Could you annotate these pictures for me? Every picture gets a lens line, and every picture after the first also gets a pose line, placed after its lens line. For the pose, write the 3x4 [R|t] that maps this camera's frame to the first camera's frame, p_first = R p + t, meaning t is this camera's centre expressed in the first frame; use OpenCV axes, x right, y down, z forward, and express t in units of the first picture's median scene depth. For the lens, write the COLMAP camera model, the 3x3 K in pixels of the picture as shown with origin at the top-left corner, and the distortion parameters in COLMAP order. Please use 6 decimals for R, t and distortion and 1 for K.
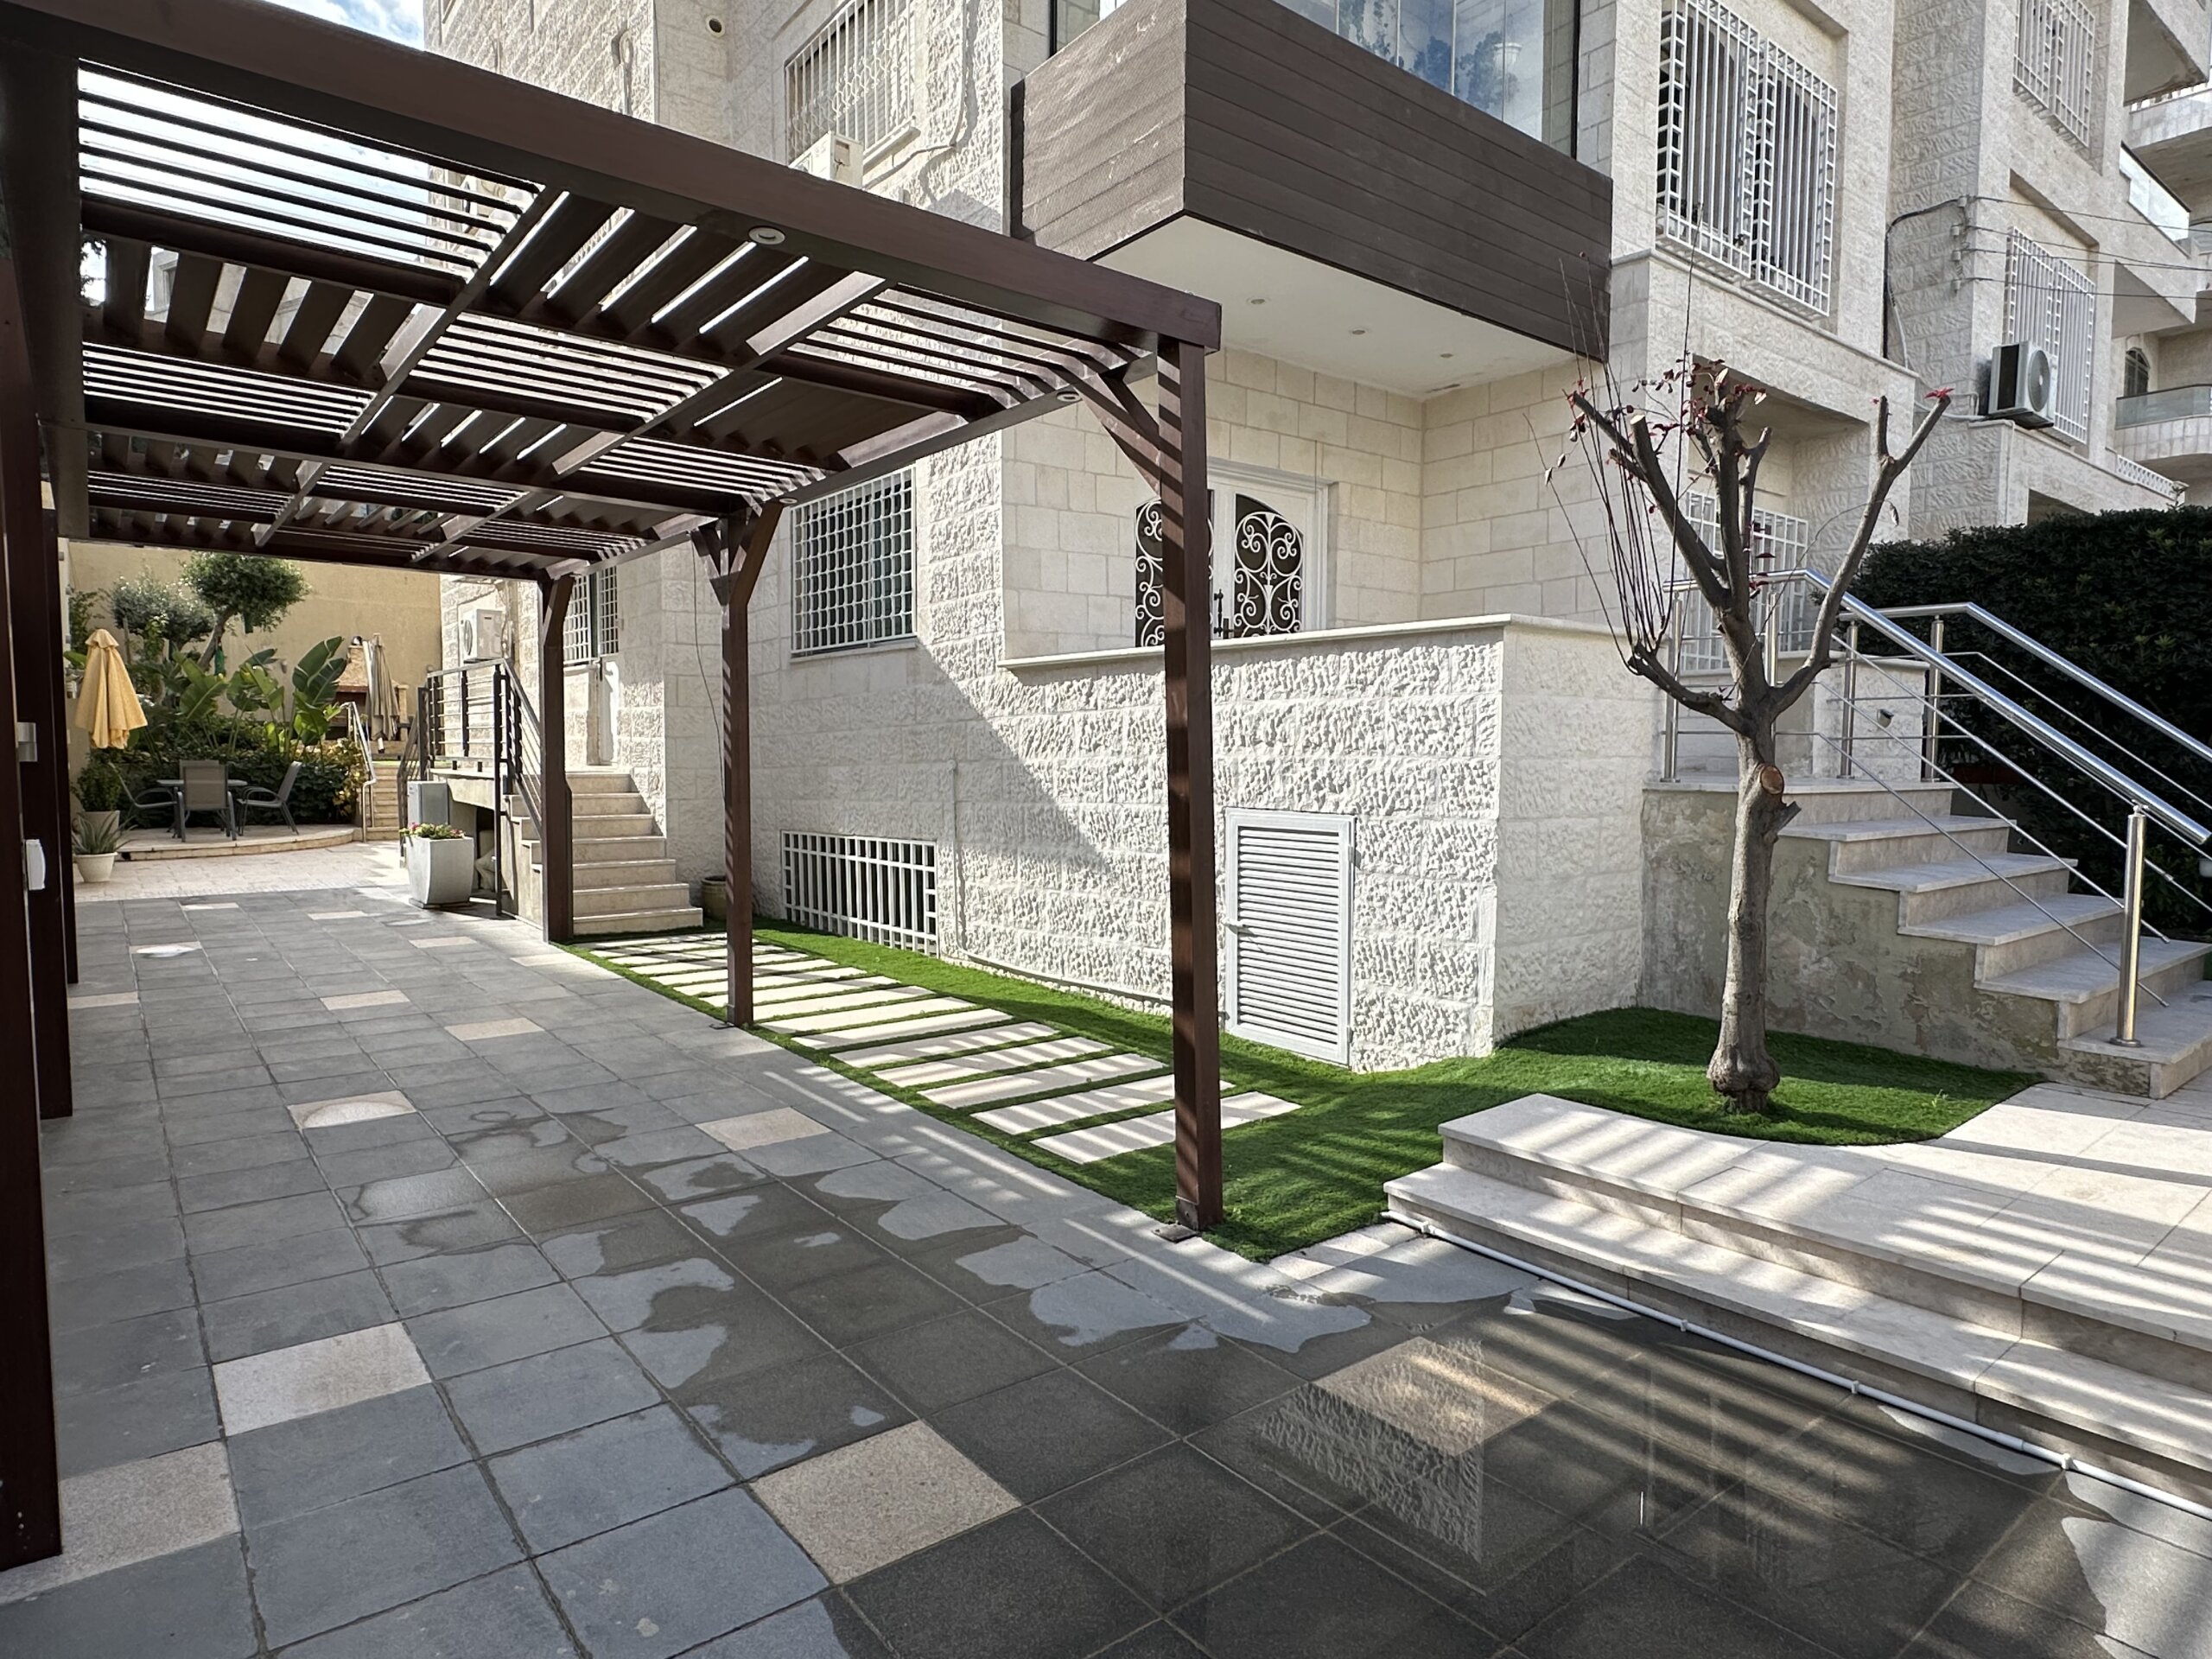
lens RADIAL K [[1267.7, 0, 1106.0], [0, 1267.7, 829.5], [0, 0, 1]] dist [-0.000798, -0.000650]
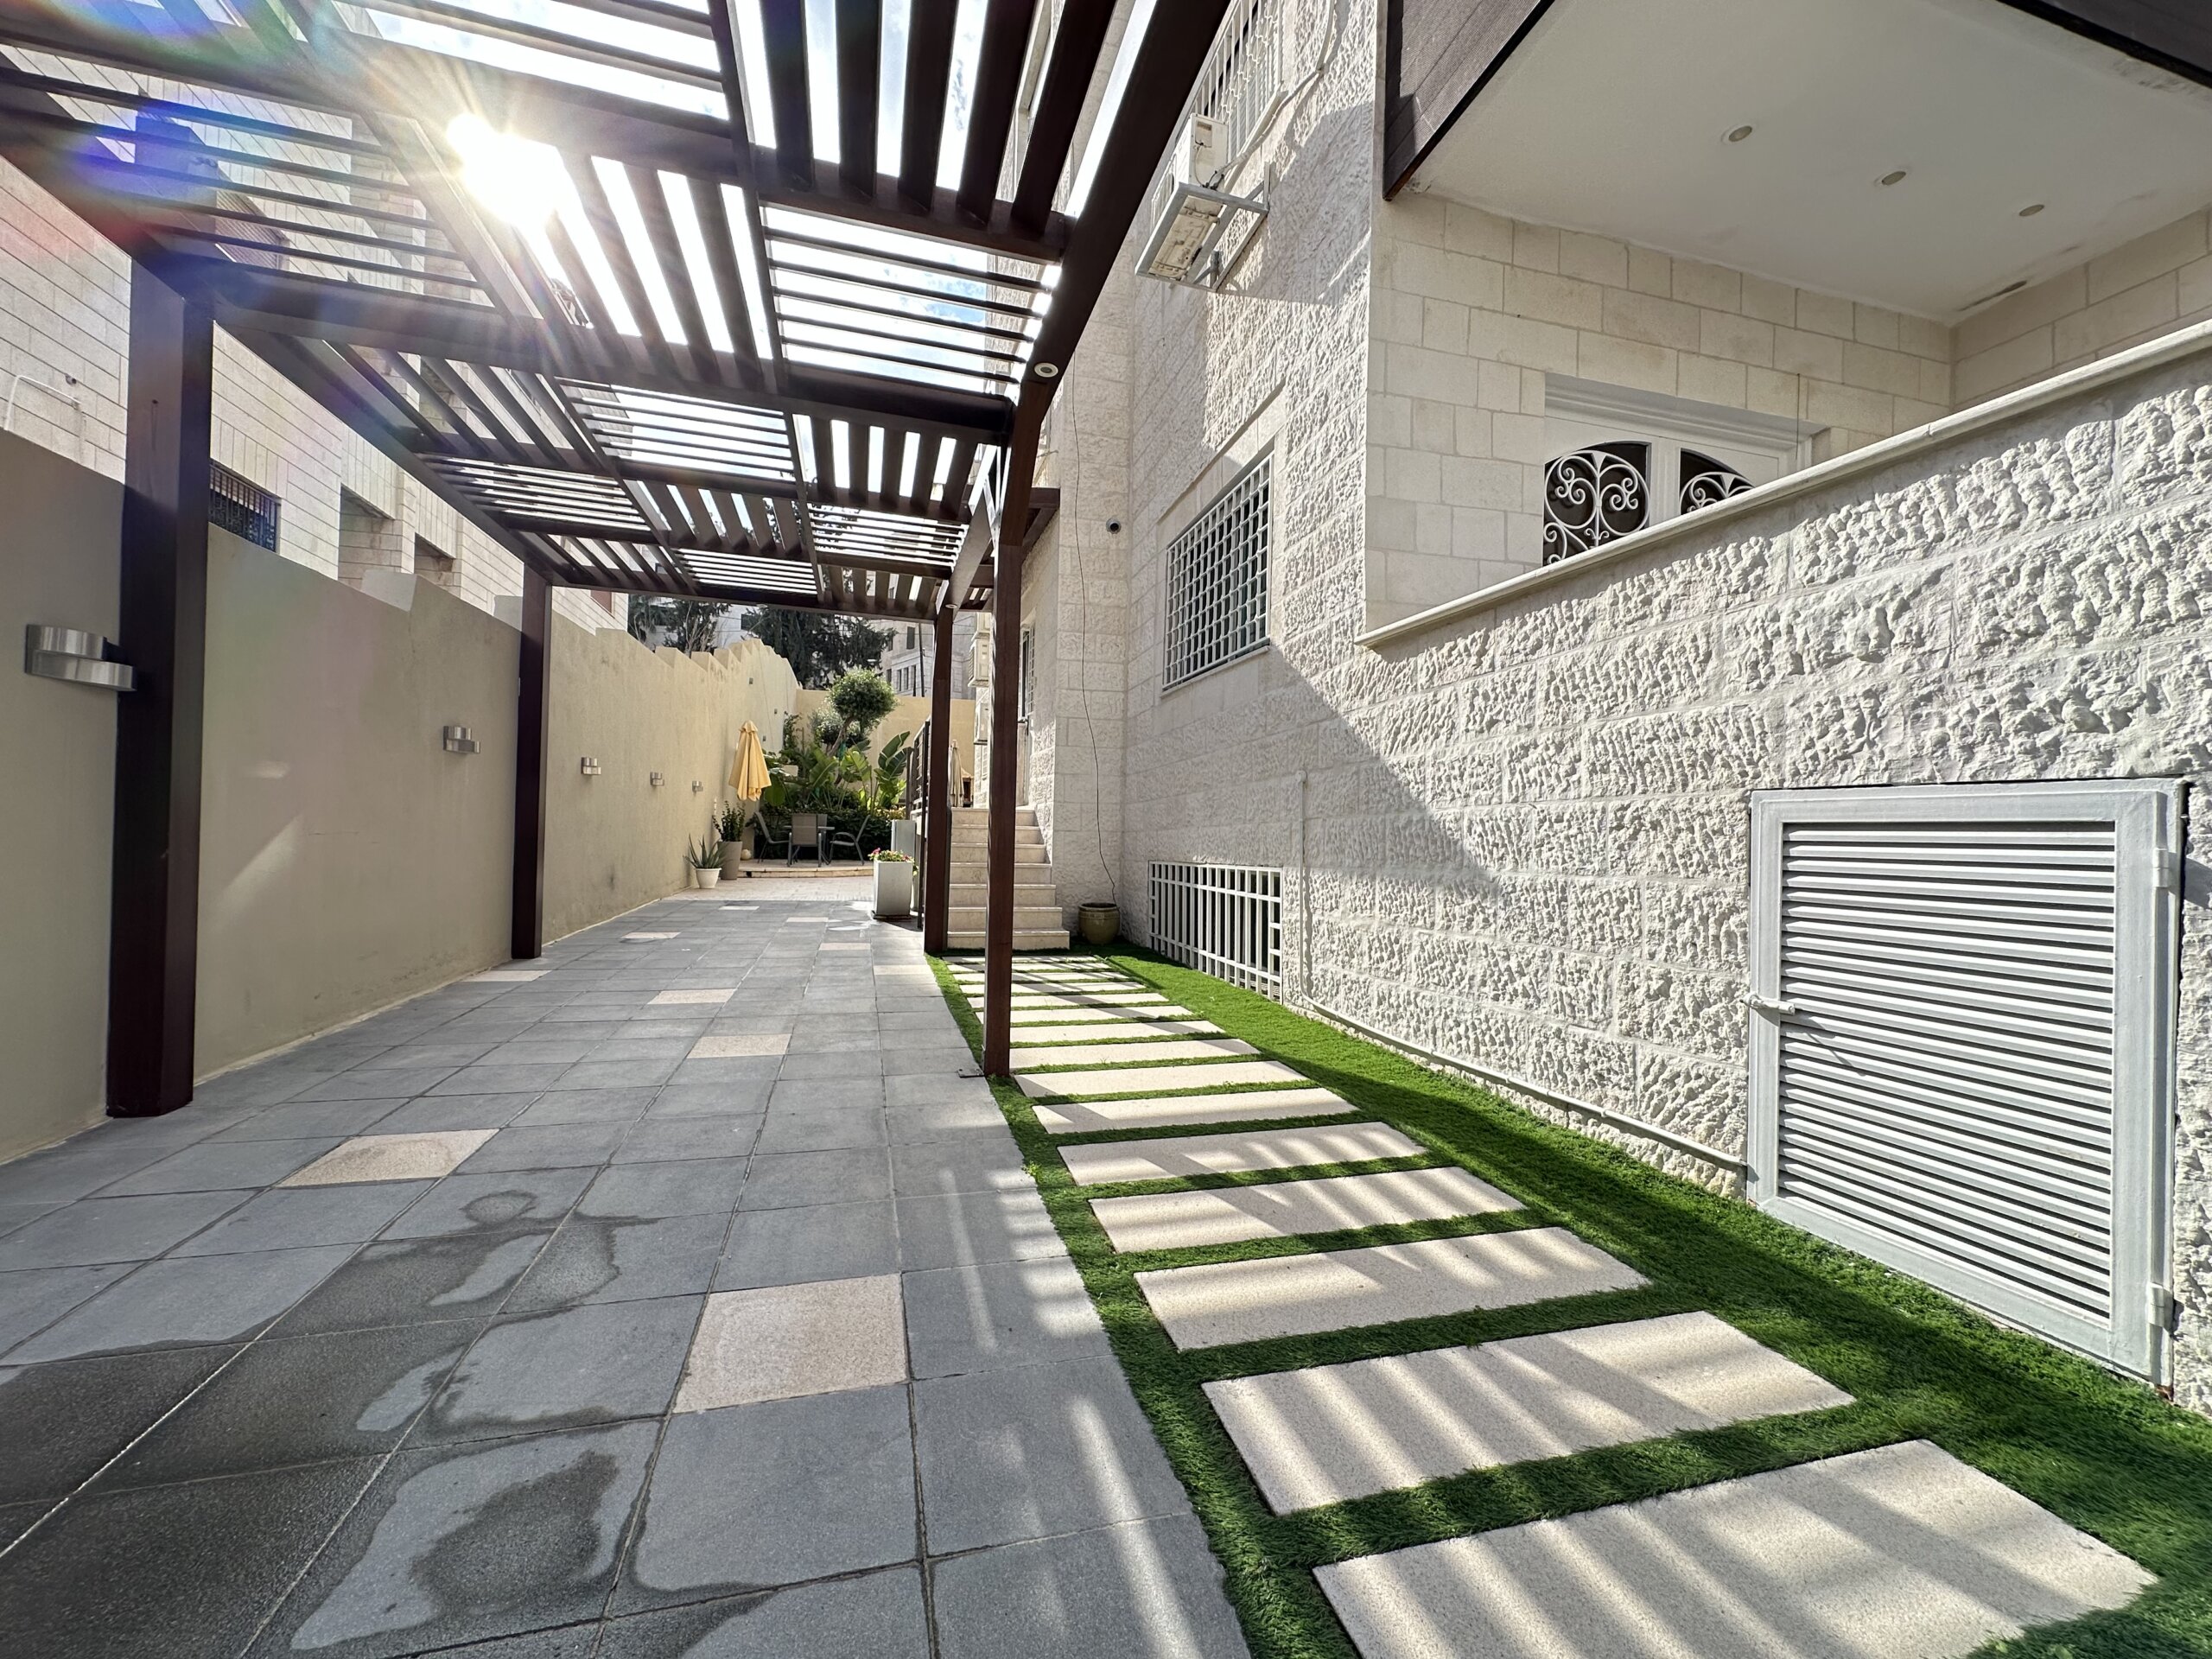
lens RADIAL K [[877.0, 0, 1106.0], [0, 877.0, 829.5], [0, 0, 1]] dist [0.000233, 0.000140]
pose [[0.919832, 0.015854, -0.391993, -0.012107], [-0.044206, 0.997008, -0.063408, 0.030359], [0.389815, 0.075653, 0.917781, 0.453690]]
